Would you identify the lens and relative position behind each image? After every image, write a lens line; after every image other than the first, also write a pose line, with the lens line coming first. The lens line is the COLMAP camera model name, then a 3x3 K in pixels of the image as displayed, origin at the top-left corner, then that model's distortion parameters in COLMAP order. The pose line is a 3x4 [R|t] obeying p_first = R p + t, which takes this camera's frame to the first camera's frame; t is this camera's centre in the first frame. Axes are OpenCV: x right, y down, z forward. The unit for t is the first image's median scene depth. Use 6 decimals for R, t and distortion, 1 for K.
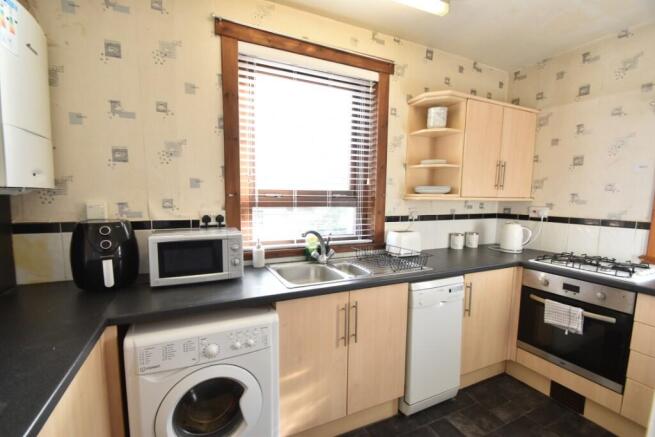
lens RADIAL K [[290.8, 0, 328.9], [0, 290.8, 219.9], [0, 0, 1]] dist [-0.001622, -0.004765]
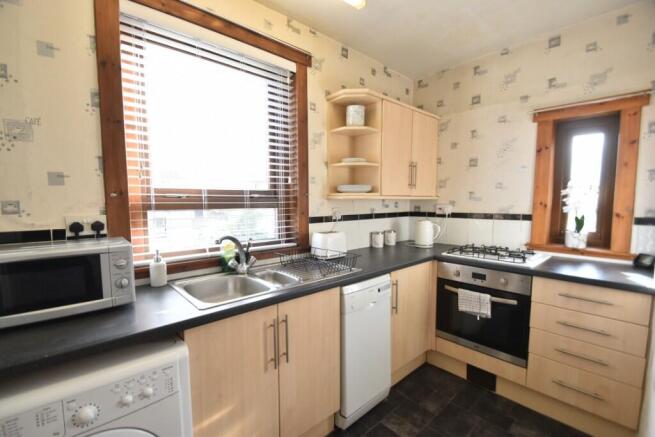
lens RADIAL K [[290.8, 0, 324.3], [0, 290.8, 223.6], [0, 0, 1]] dist [-0.001622, -0.004765]
pose [[0.962377, -0.040000, 0.268758, -0.013055], [0.040428, 0.999175, 0.003944, 0.007929], [-0.268694, 0.007070, 0.963200, 0.102172]]
